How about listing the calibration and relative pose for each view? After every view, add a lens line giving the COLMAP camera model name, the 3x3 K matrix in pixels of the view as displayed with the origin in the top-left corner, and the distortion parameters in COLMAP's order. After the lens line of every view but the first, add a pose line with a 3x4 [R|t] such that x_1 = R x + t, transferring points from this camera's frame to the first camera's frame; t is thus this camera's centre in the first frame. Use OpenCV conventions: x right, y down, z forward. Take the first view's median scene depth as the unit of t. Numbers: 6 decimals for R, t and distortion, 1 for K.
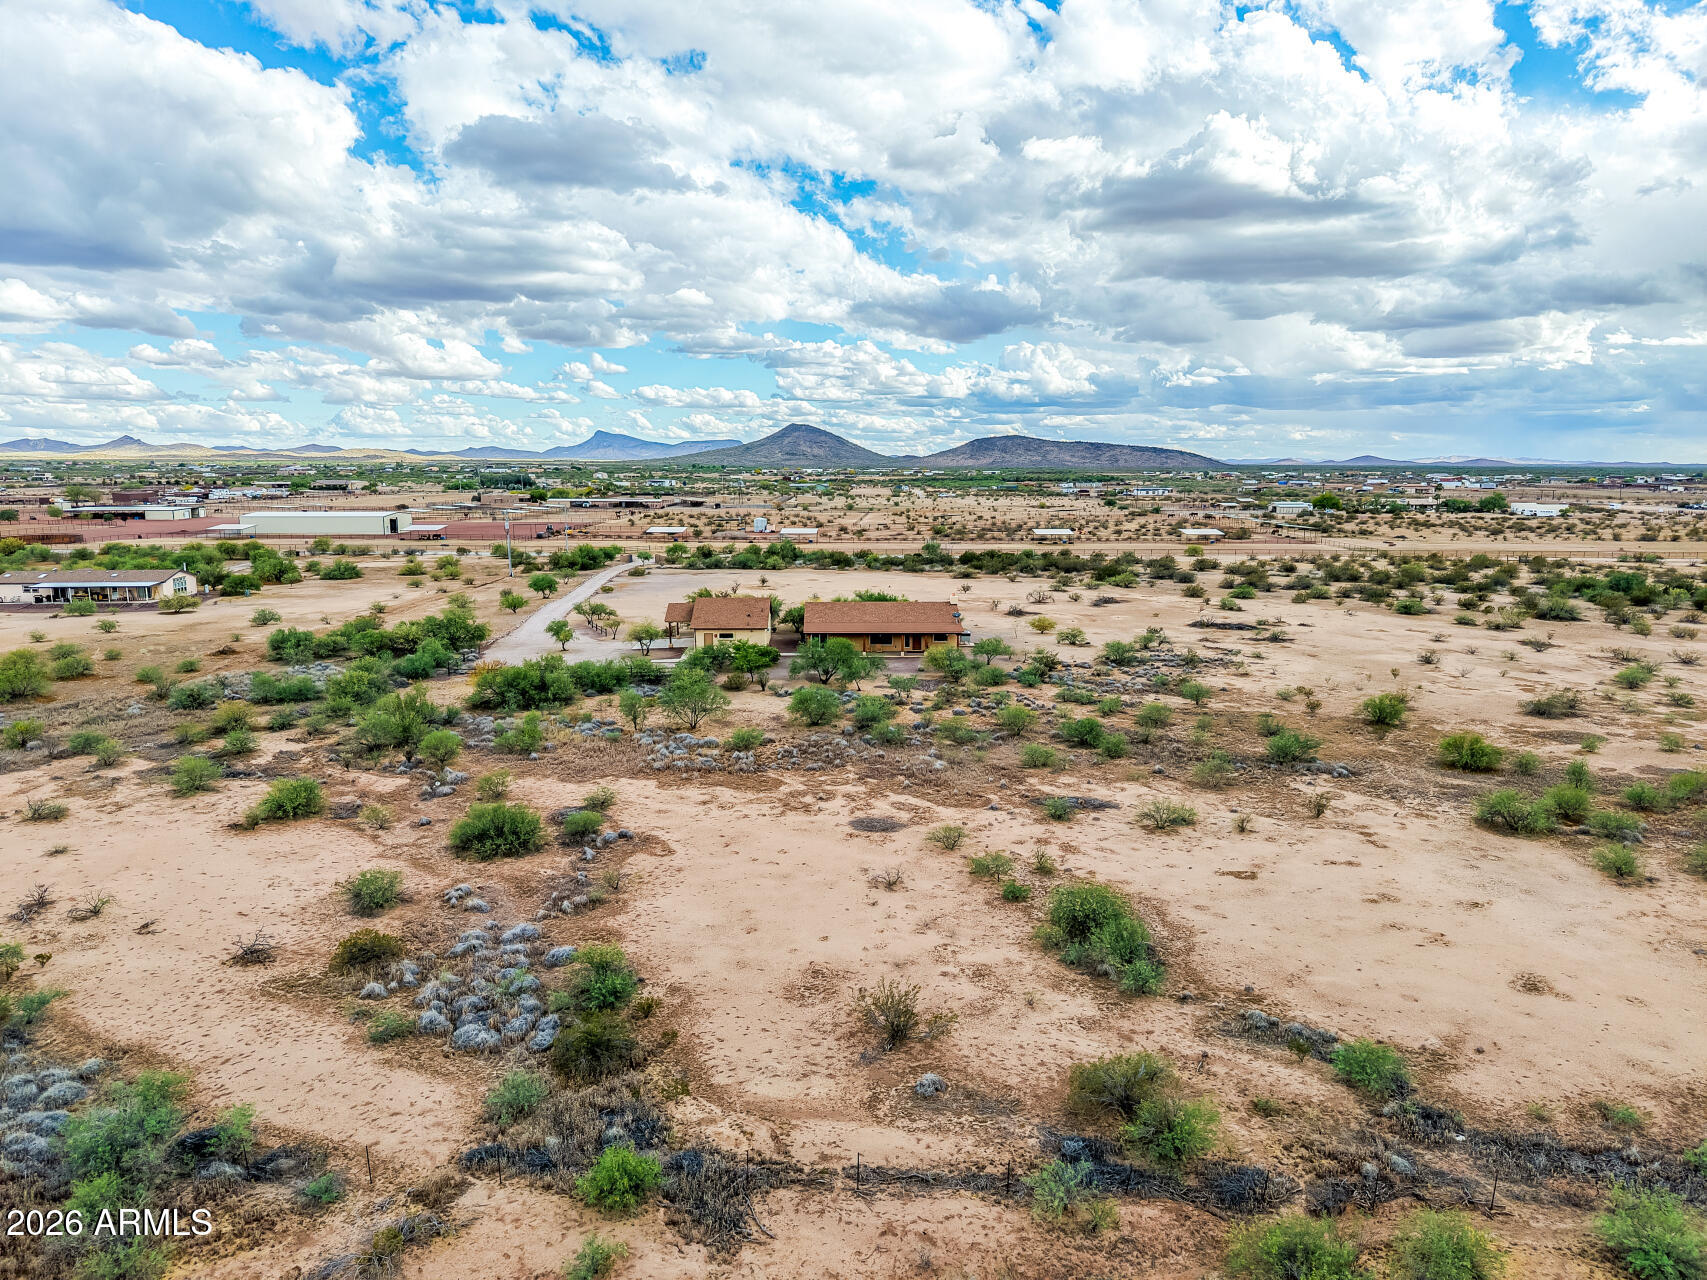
lens RADIAL K [[1144.7, 0, 853.5], [0, 1144.7, 640.0], [0, 0, 1]] dist [0.023475, -0.017752]
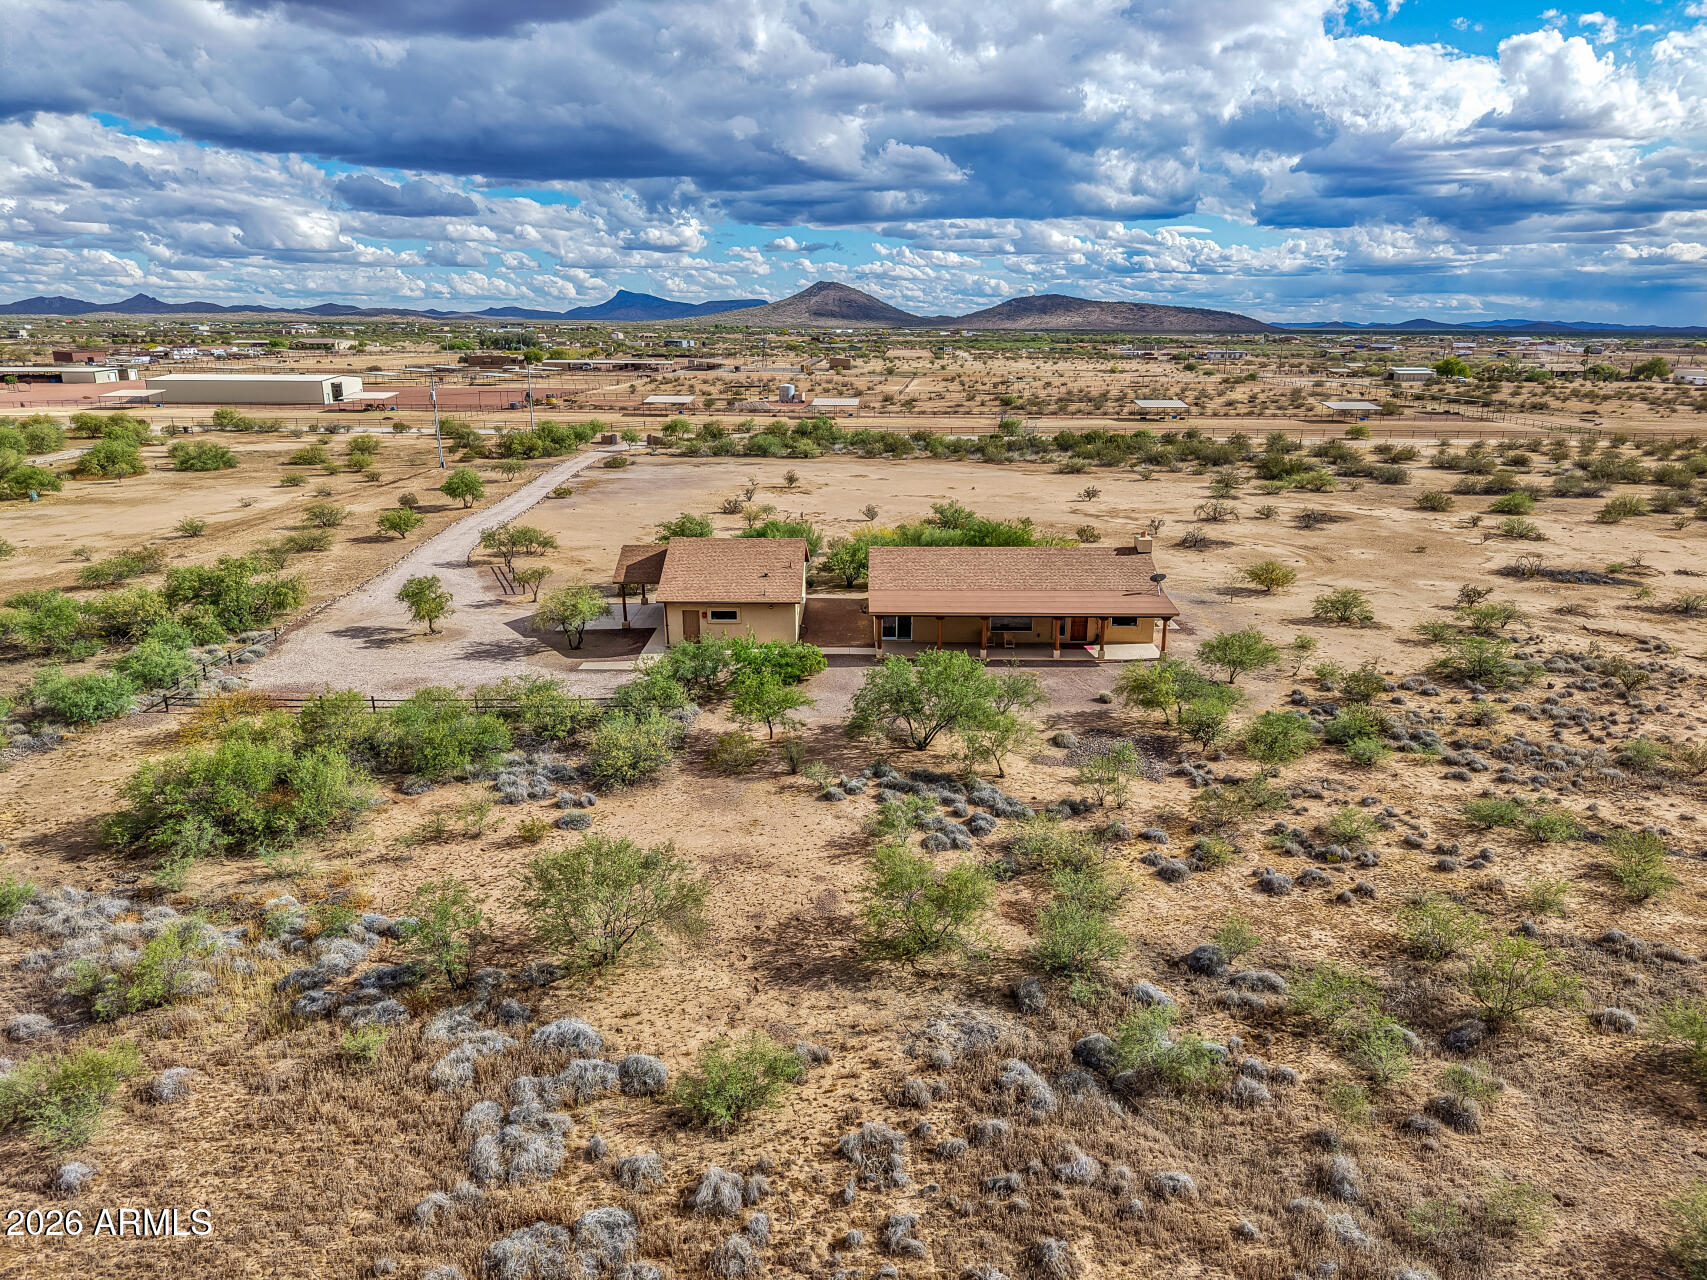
lens RADIAL K [[1159.6, 0, 852.1], [0, 1159.6, 590.2], [0, 0, 1]] dist [0.008951, -0.003392]
pose [[0.999680, 0.008825, -0.023710, -0.014710], [-0.007113, 0.997427, 0.071340, -0.021050], [0.024279, -0.071148, 0.997170, 0.179190]]
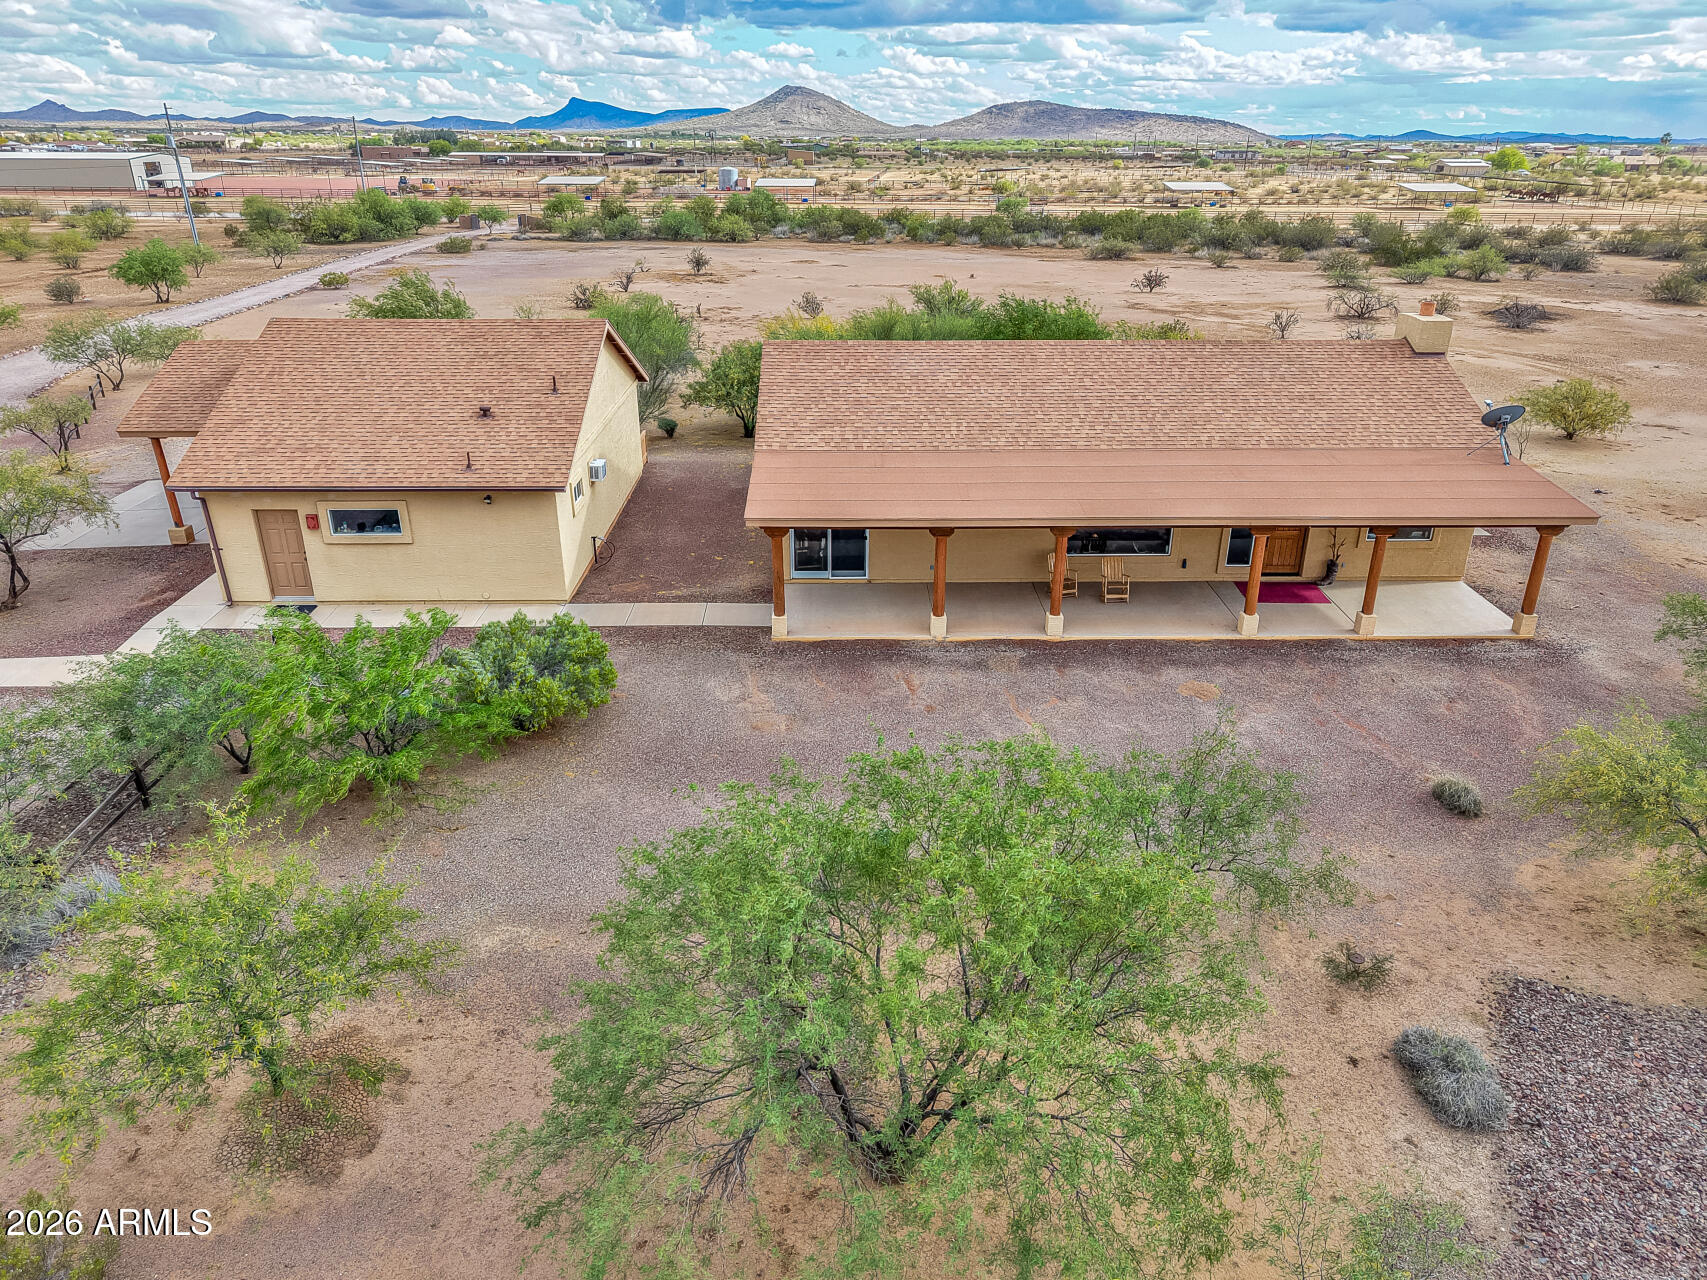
lens RADIAL K [[1155.4, 0, 853.5], [0, 1155.4, 640.0], [0, 0, 1]] dist [0.008904, -0.004846]
pose [[0.999992, 0.003826, 0.001230, -0.009946], [-0.004012, 0.967448, 0.253039, -0.013752], [-0.000222, -0.253042, 0.967455, 0.308922]]
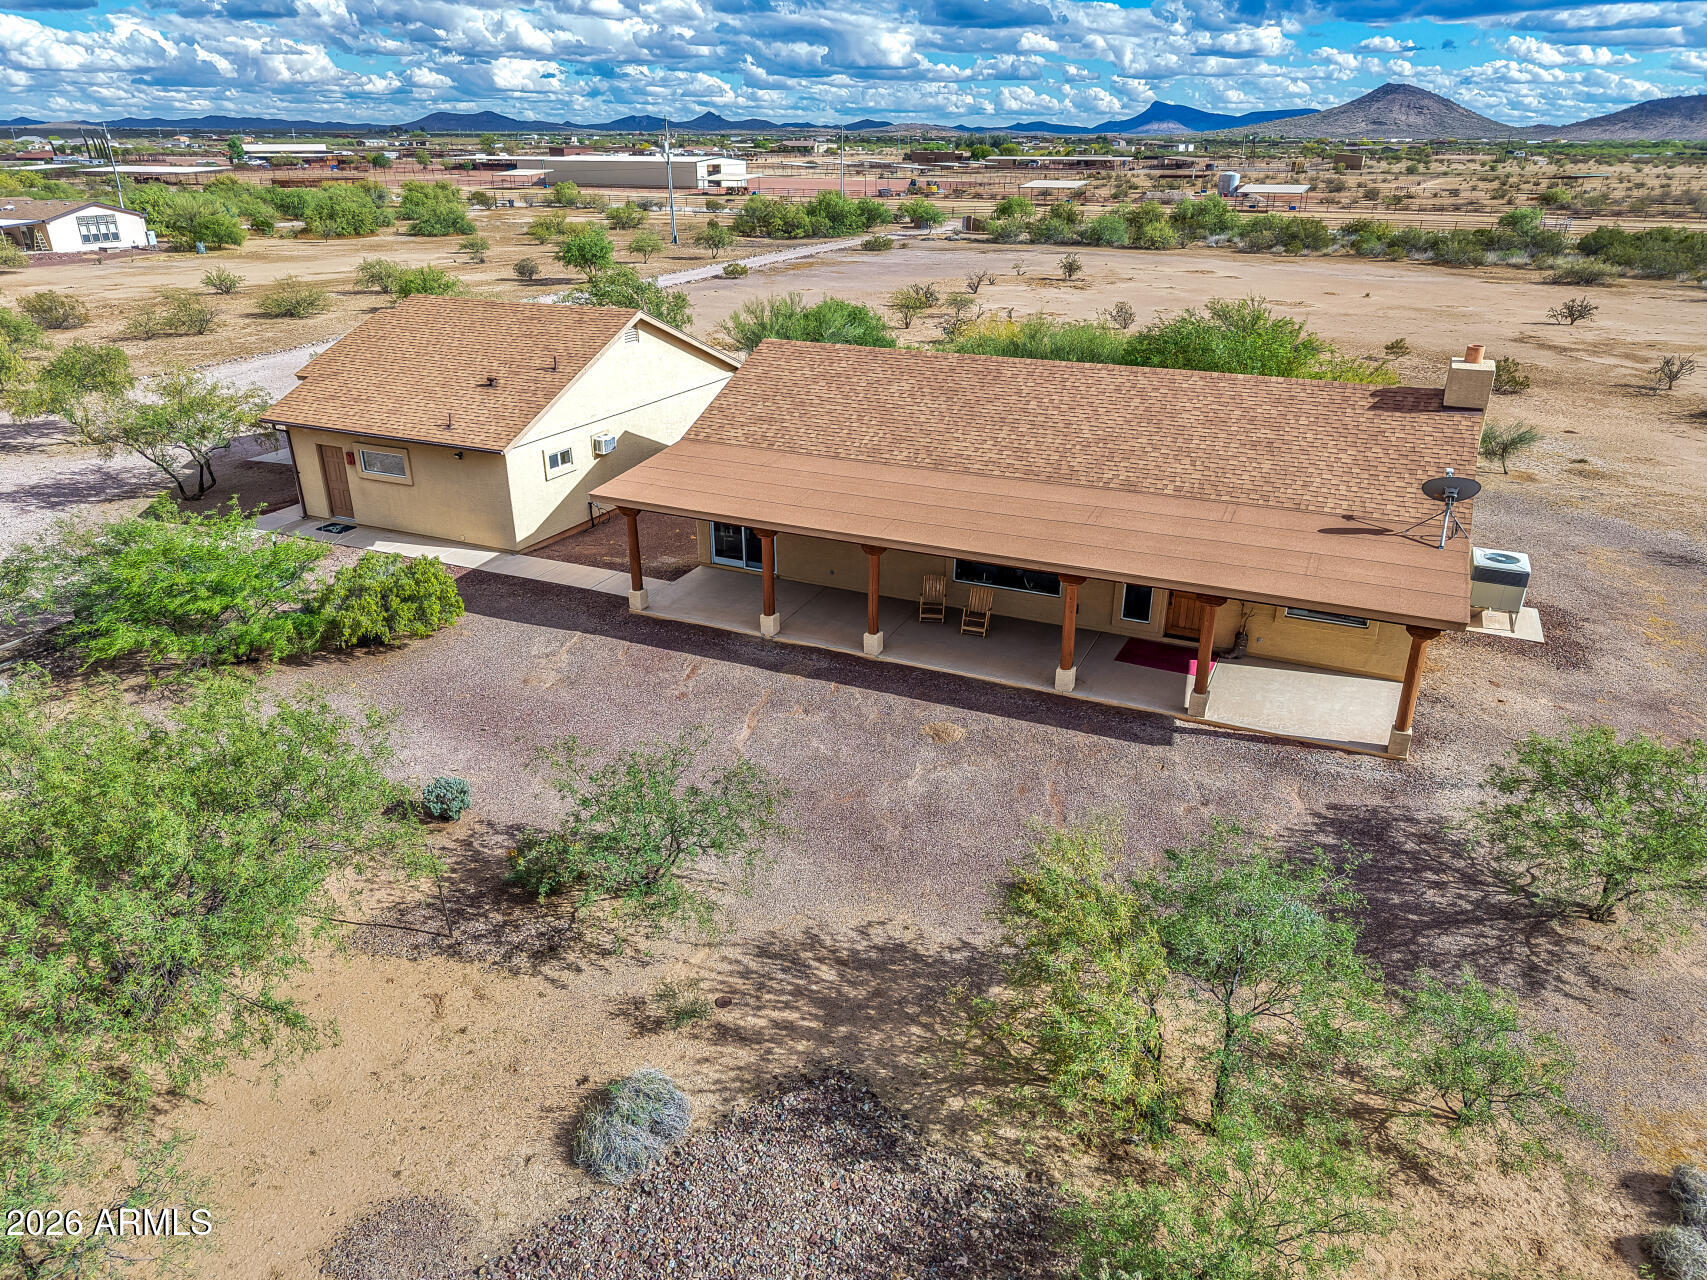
lens RADIAL K [[1145.4, 0, 850.2], [0, 1145.4, 663.1], [0, 0, 1]] dist [0.005010, -0.001624]
pose [[0.898924, 0.182833, -0.398130, 0.032273], [-0.068040, 0.955992, 0.285396, -0.015380], [0.432789, -0.229461, 0.871804, 0.317343]]
